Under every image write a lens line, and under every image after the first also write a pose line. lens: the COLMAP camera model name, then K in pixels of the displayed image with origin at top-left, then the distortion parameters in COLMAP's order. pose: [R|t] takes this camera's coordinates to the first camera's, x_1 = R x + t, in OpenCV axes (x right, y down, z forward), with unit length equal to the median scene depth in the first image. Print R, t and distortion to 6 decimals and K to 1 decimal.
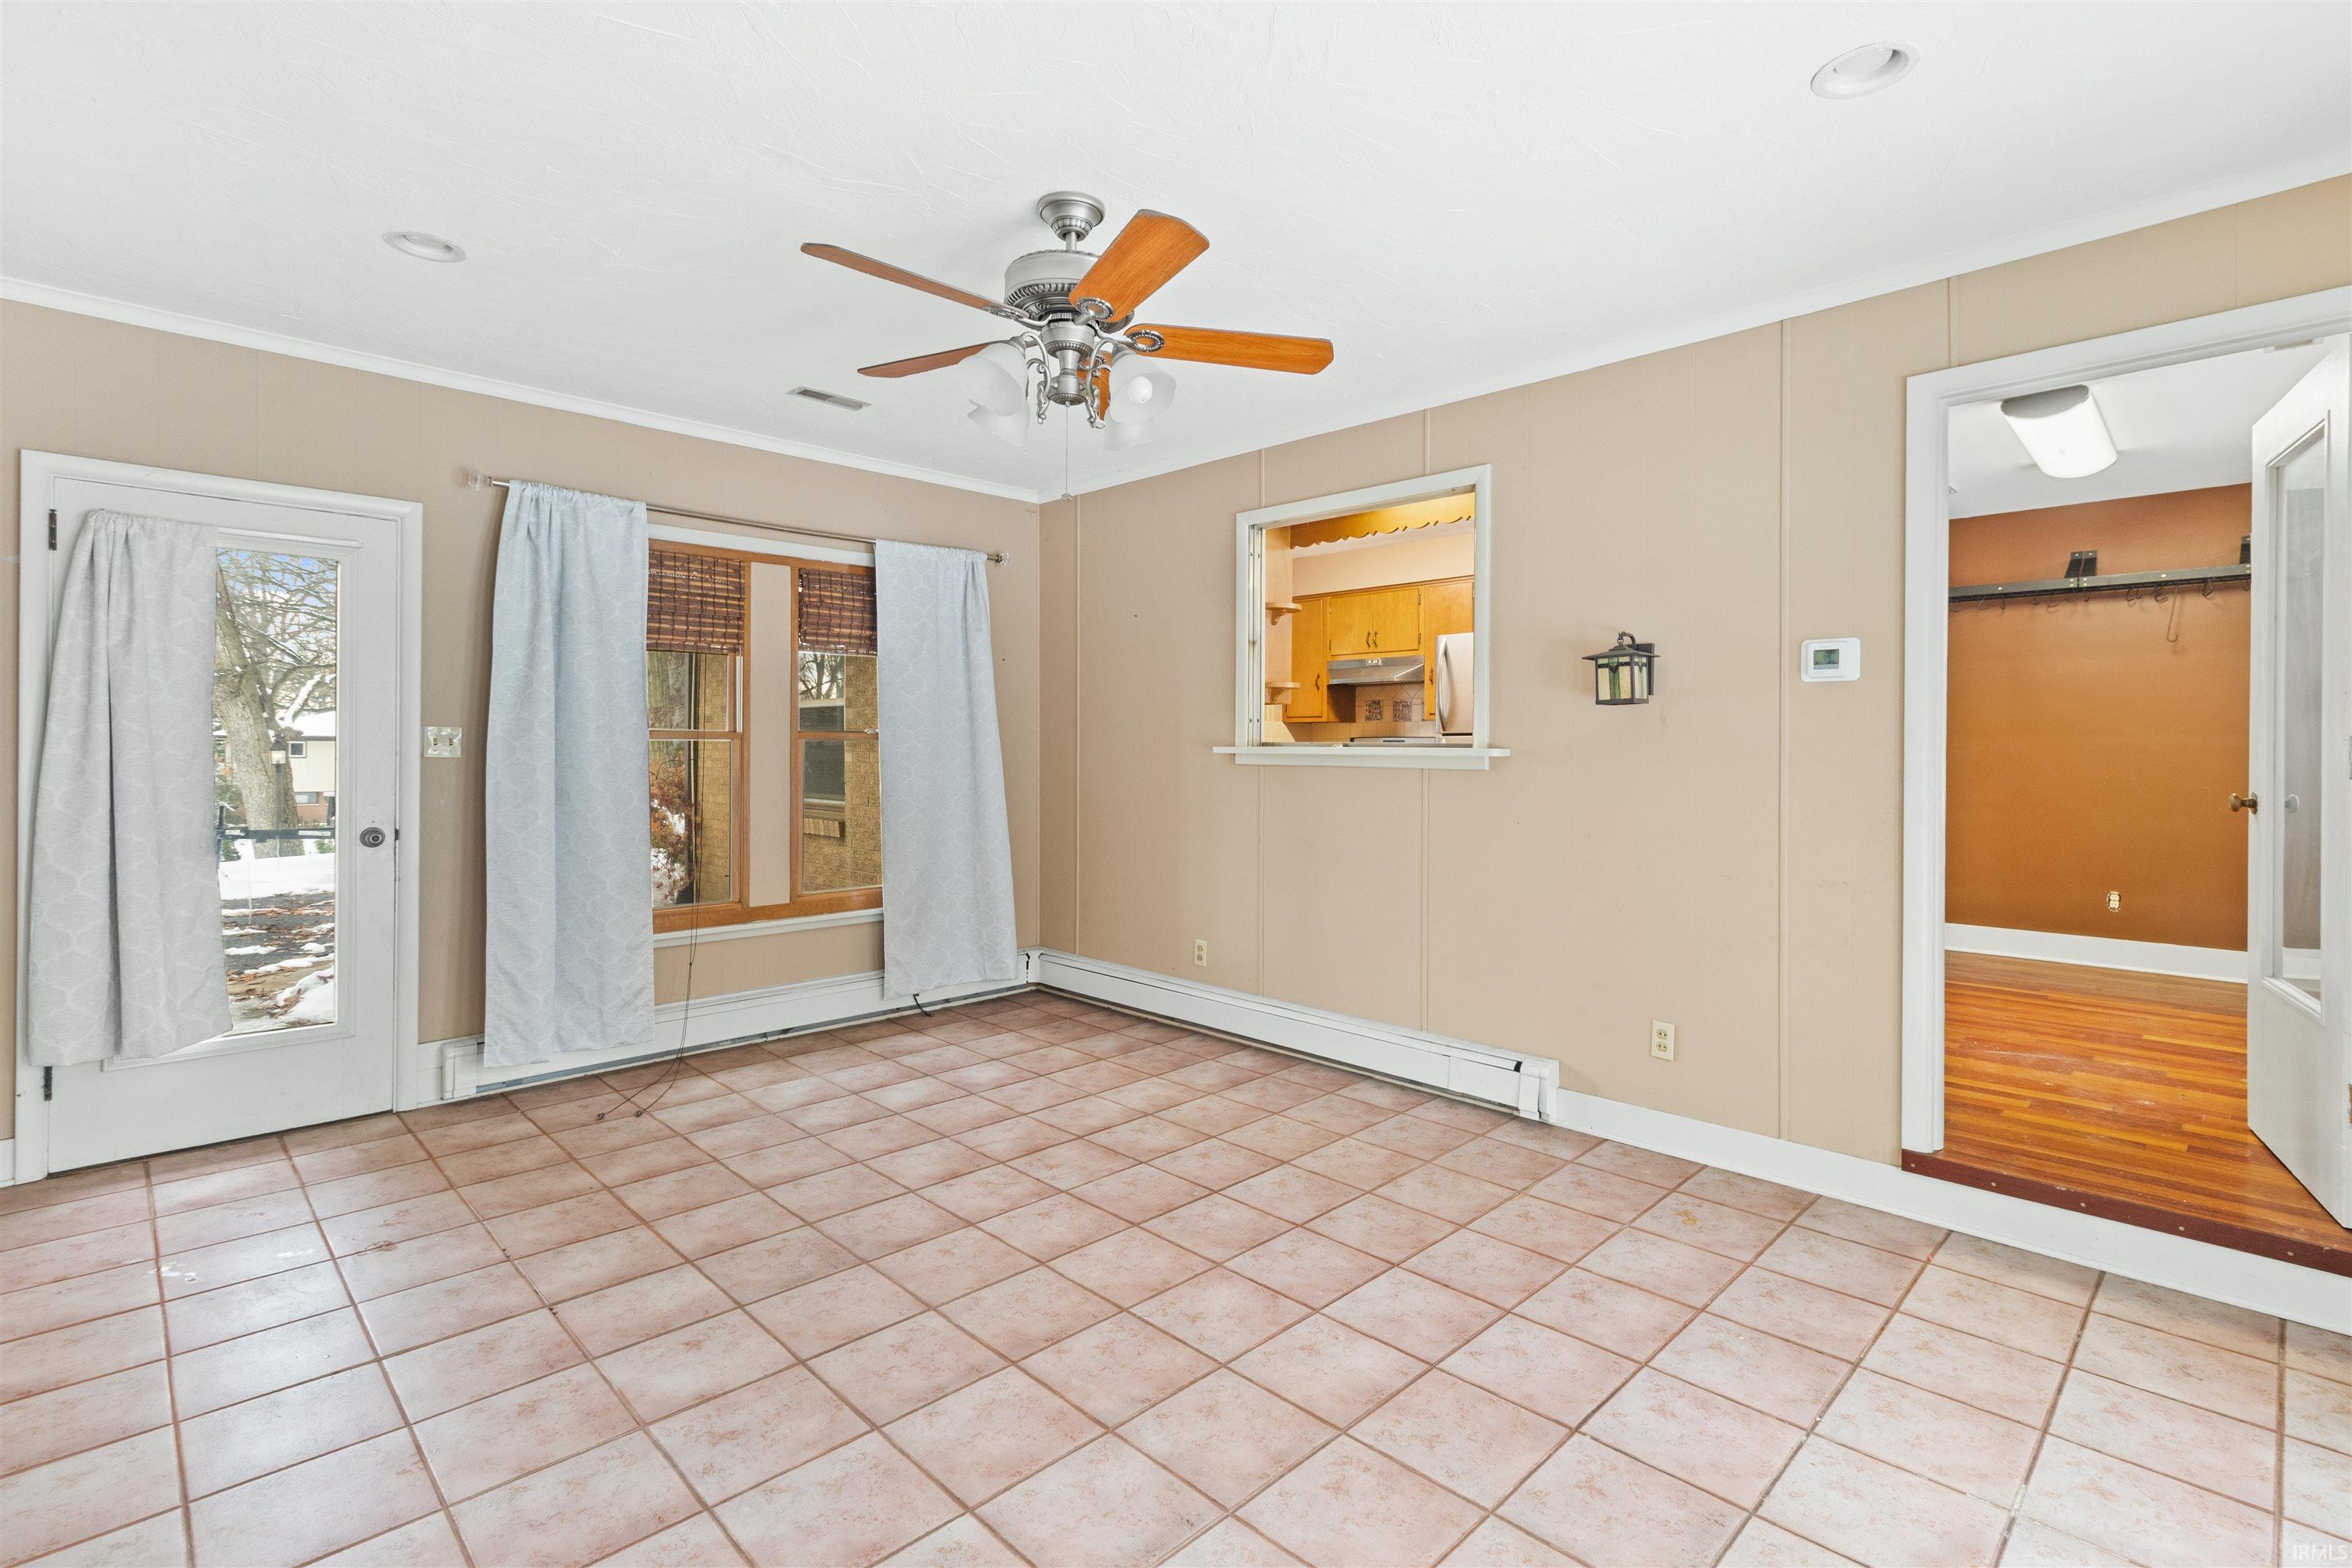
lens RADIAL K [[1089.3, 0, 1187.6], [0, 1089.3, 755.7], [0, 0, 1]] dist [0.003150, 0.000814]
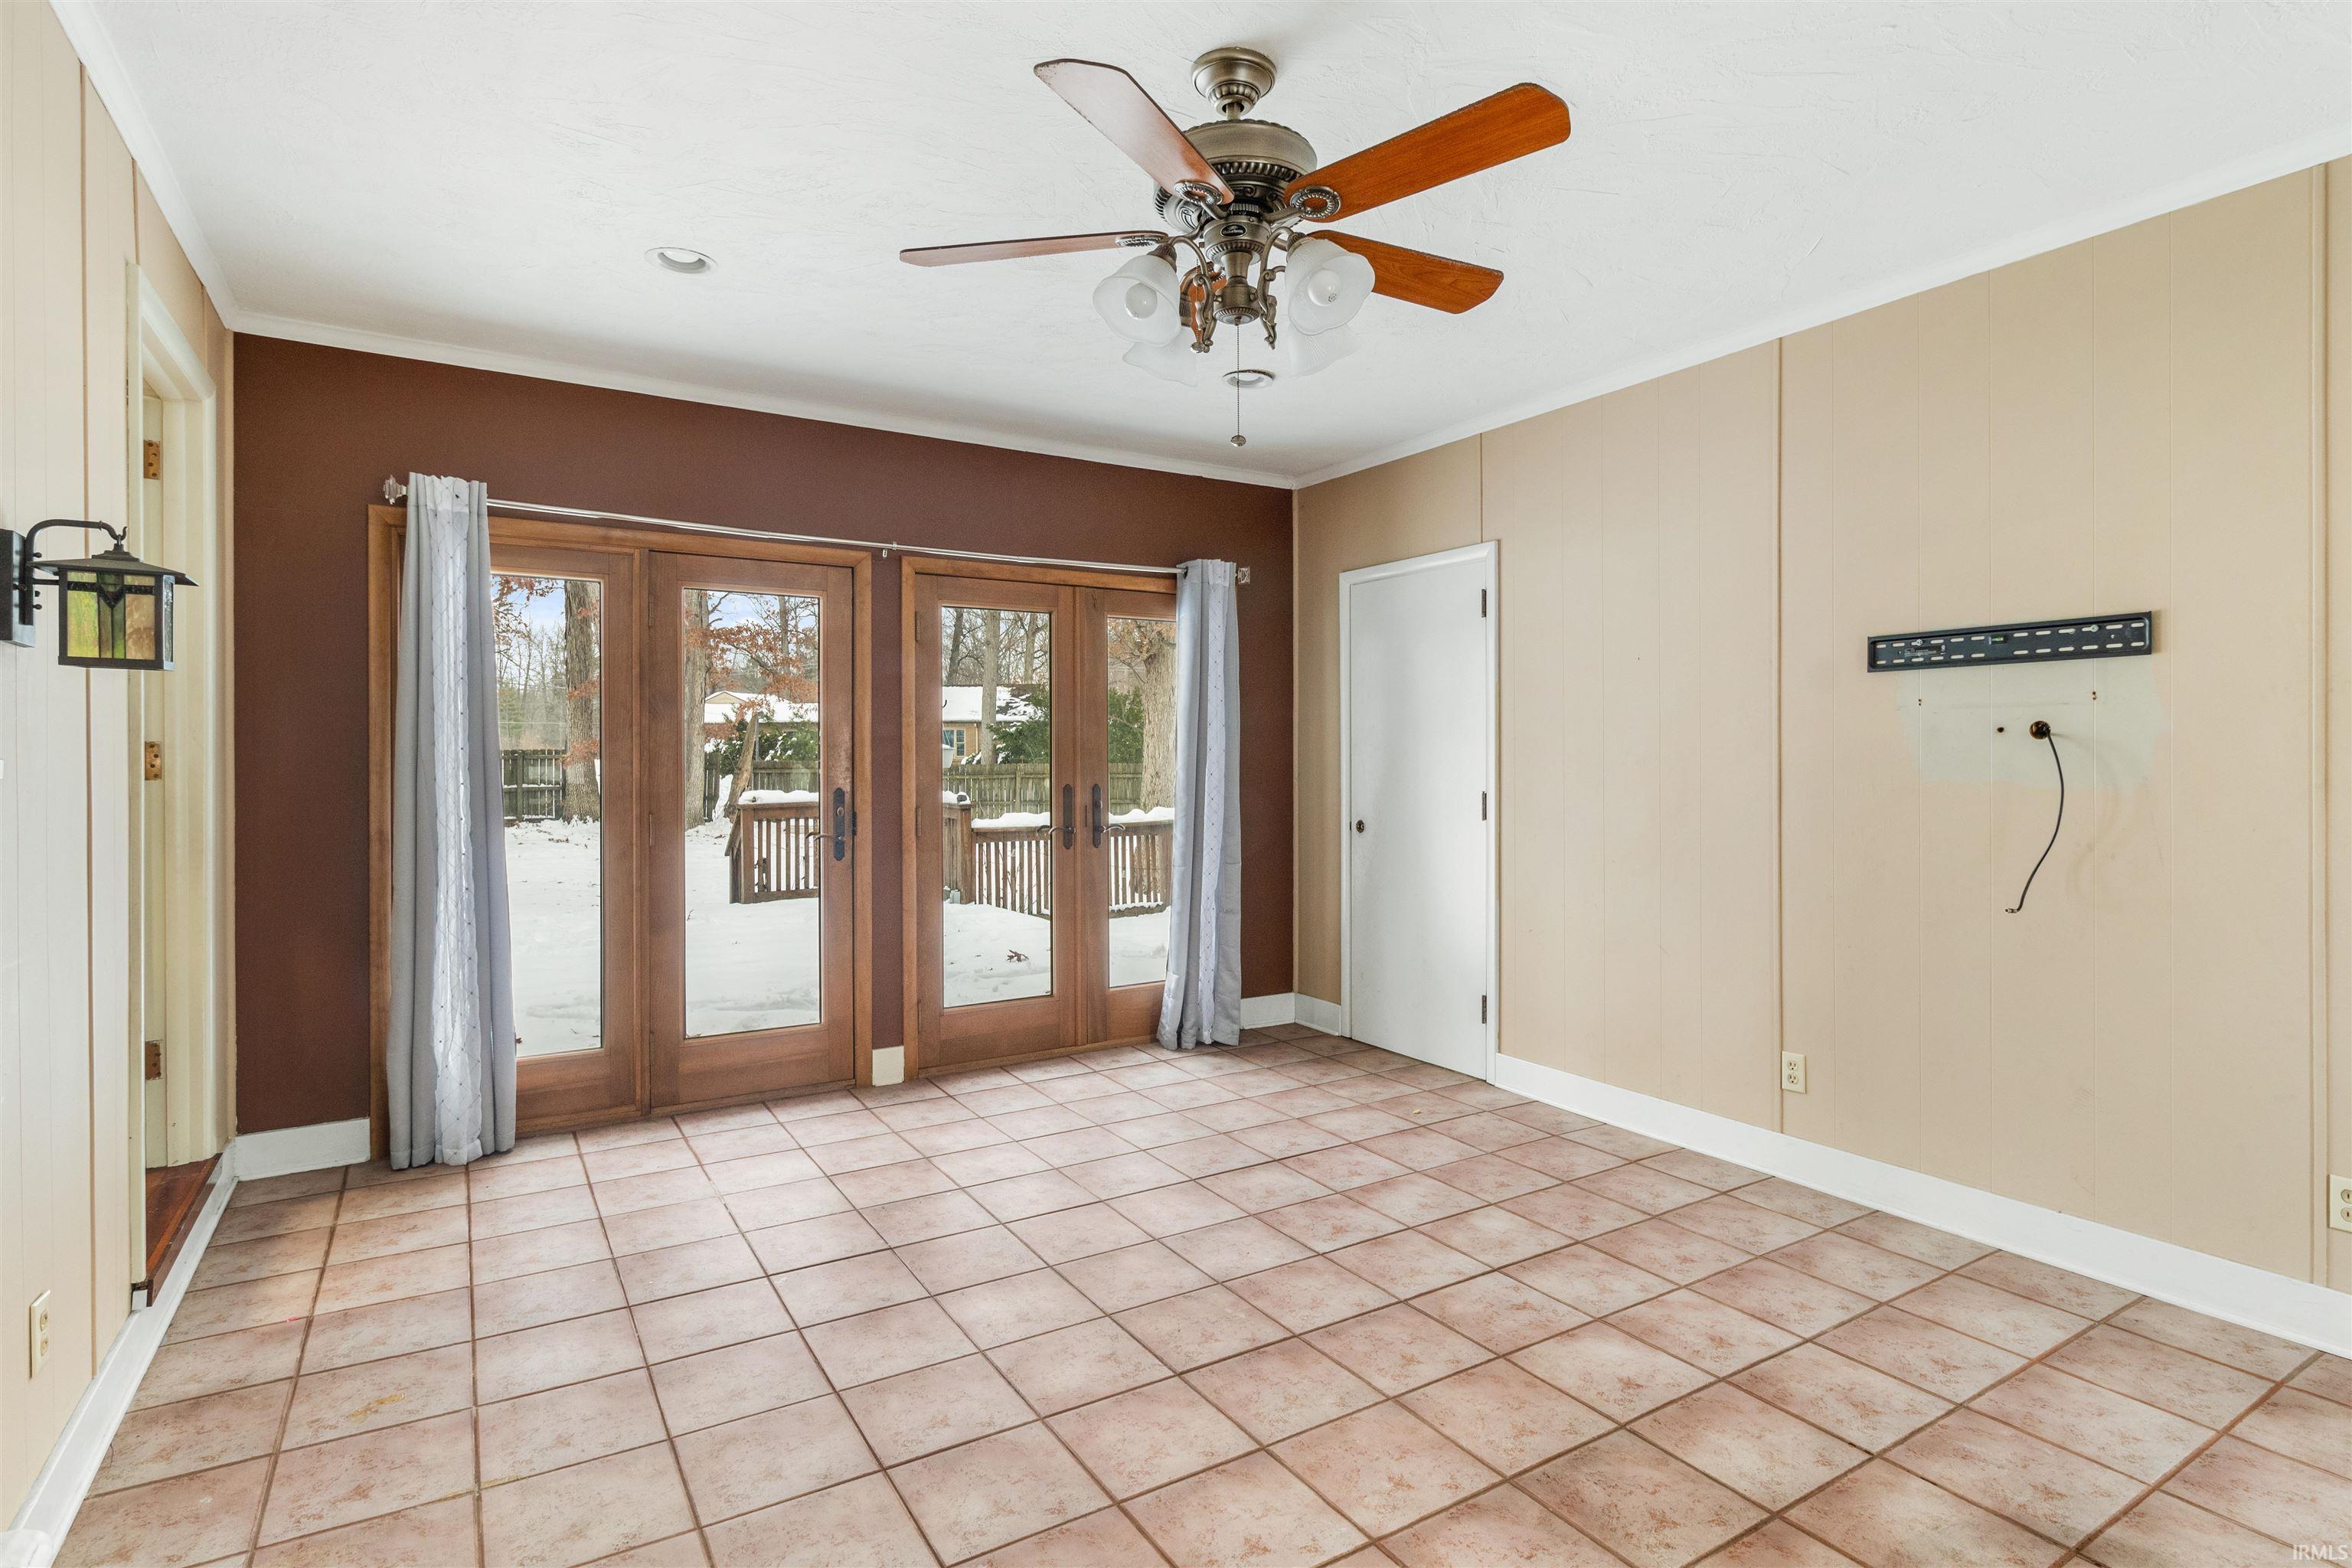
lens RADIAL K [[1190.5, 0, 1204.0], [0, 1190.5, 751.4], [0, 0, 1]] dist [0.000668, -0.000861]
pose [[-0.978040, -0.002374, 0.208405, -0.219621], [-0.001278, 0.999985, 0.005393, -0.013752], [-0.208415, 0.005009, -0.978028, 1.515175]]
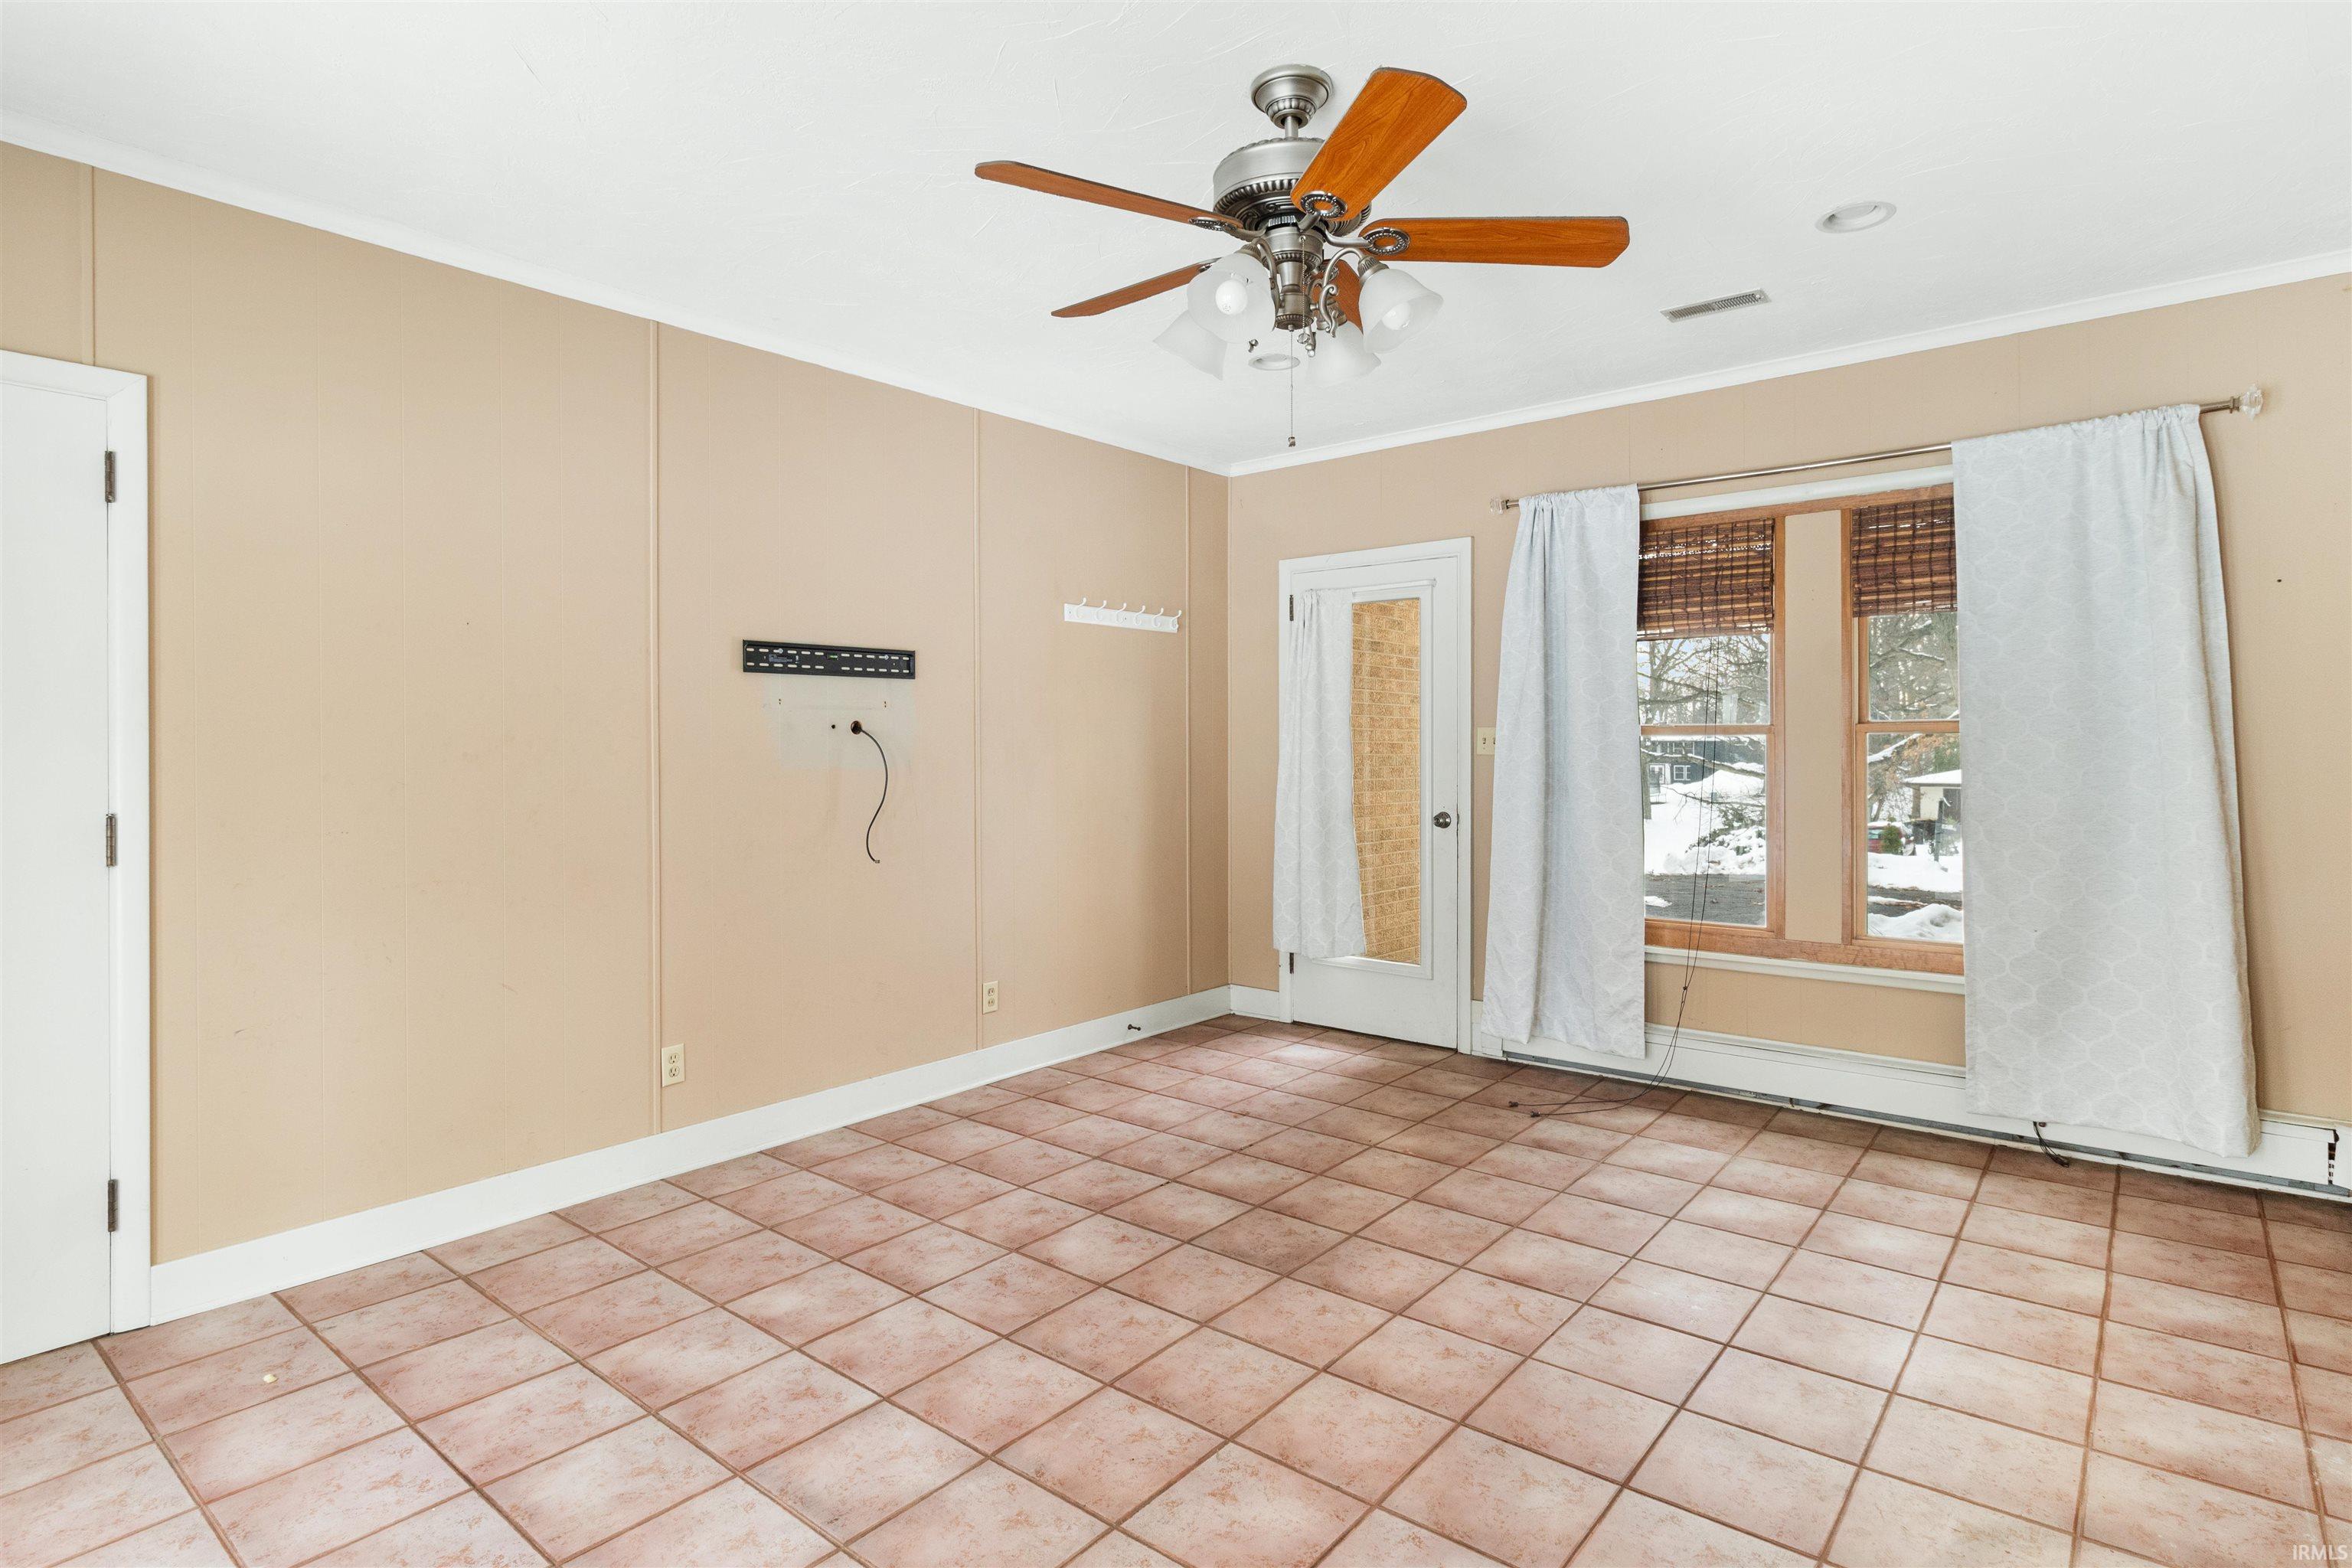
lens RADIAL K [[1190.5, 0, 1204.0], [0, 1190.5, 751.4], [0, 0, 1]] dist [0.000668, -0.000861]
pose [[0.116900, 0.001642, -0.993142, 0.630816], [-0.001524, 0.999998, 0.001474, -0.003722], [0.993143, 0.001341, 0.116902, 0.675781]]
